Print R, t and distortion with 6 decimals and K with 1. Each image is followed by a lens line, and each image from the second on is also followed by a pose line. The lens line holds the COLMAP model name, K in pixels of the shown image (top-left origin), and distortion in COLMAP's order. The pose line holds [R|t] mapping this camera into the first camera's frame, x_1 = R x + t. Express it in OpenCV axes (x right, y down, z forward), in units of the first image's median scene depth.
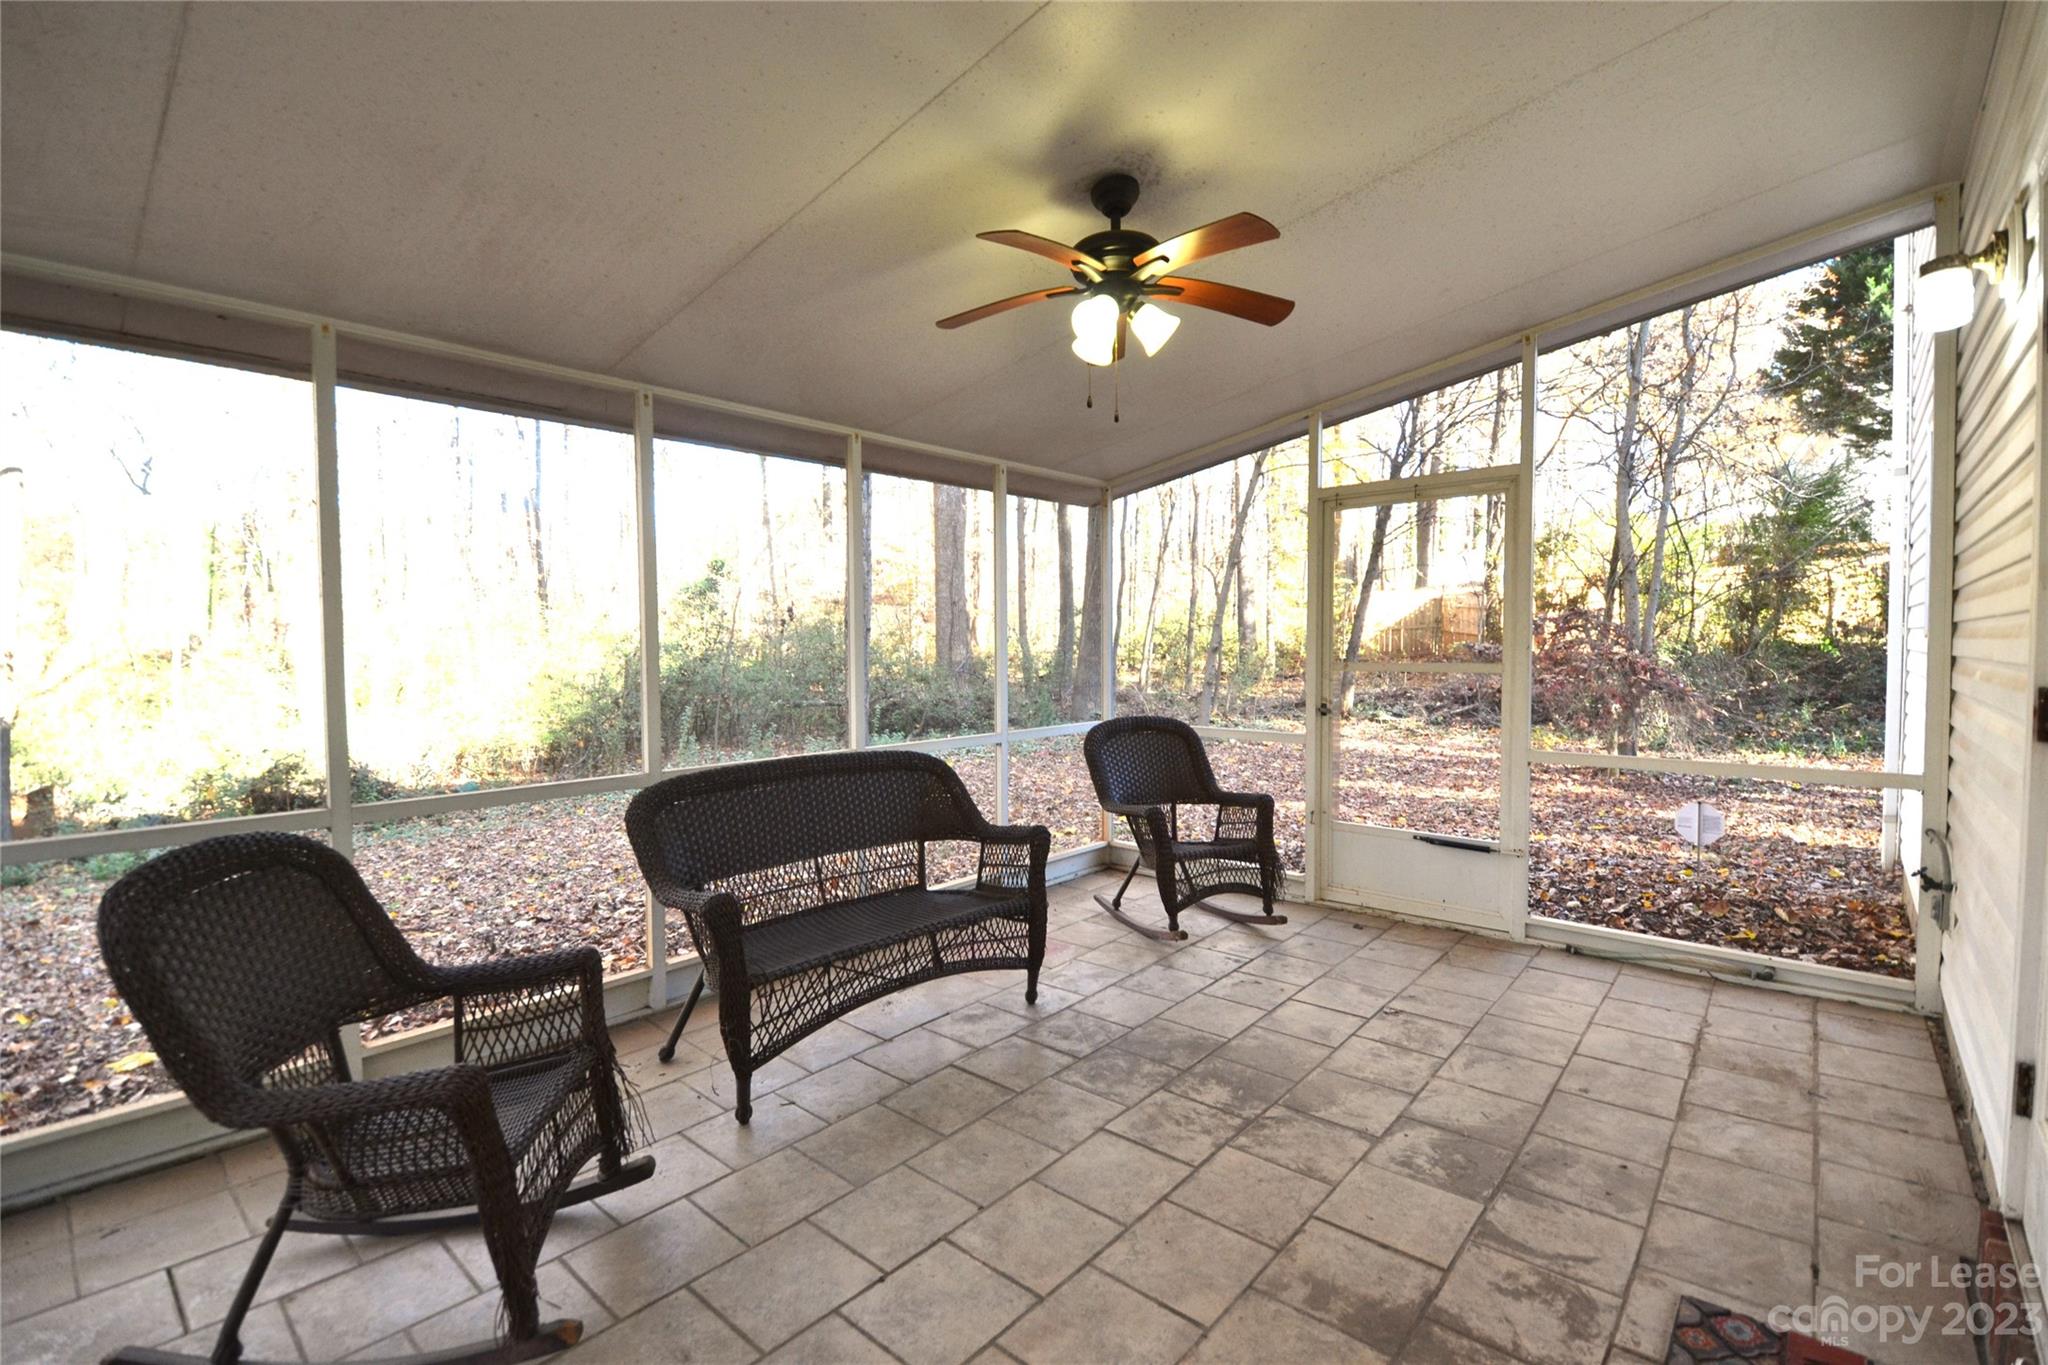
lens RADIAL K [[915.0, 0, 1024.0], [0, 915.0, 682.5], [0, 0, 1]] dist [-0.001343, -0.013818]
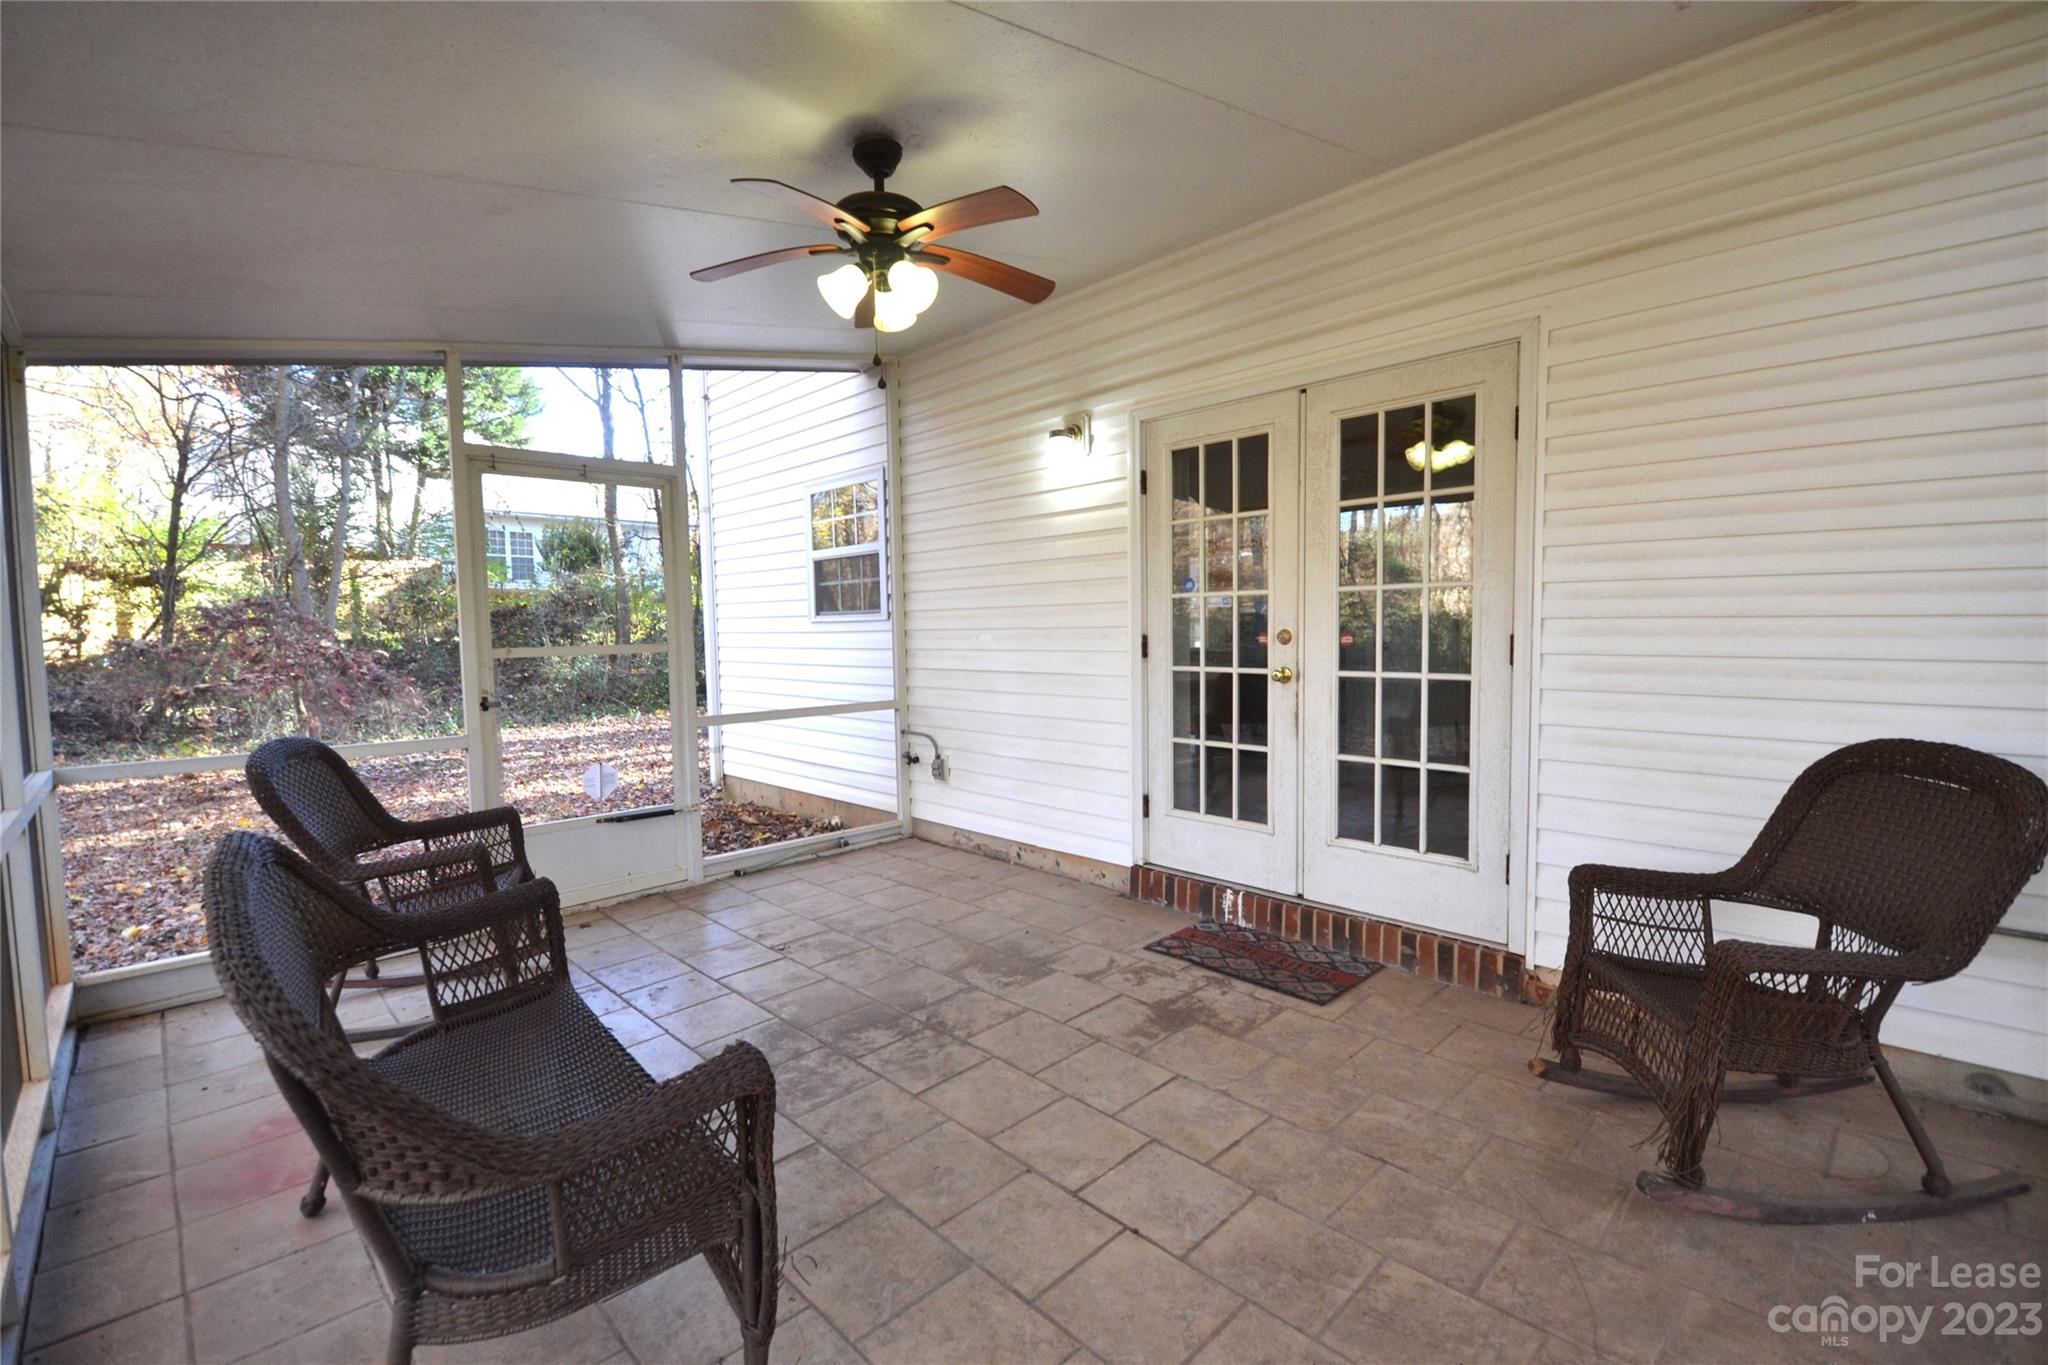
lens RADIAL K [[904.5, 0, 1019.3], [0, 904.5, 677.5], [0, 0, 1]] dist [0.017176, -0.022300]
pose [[0.072126, -0.056595, 0.995789, -0.840209], [0.061294, 0.996753, 0.052211, -0.016740], [-0.995510, 0.057270, 0.075361, 0.748993]]
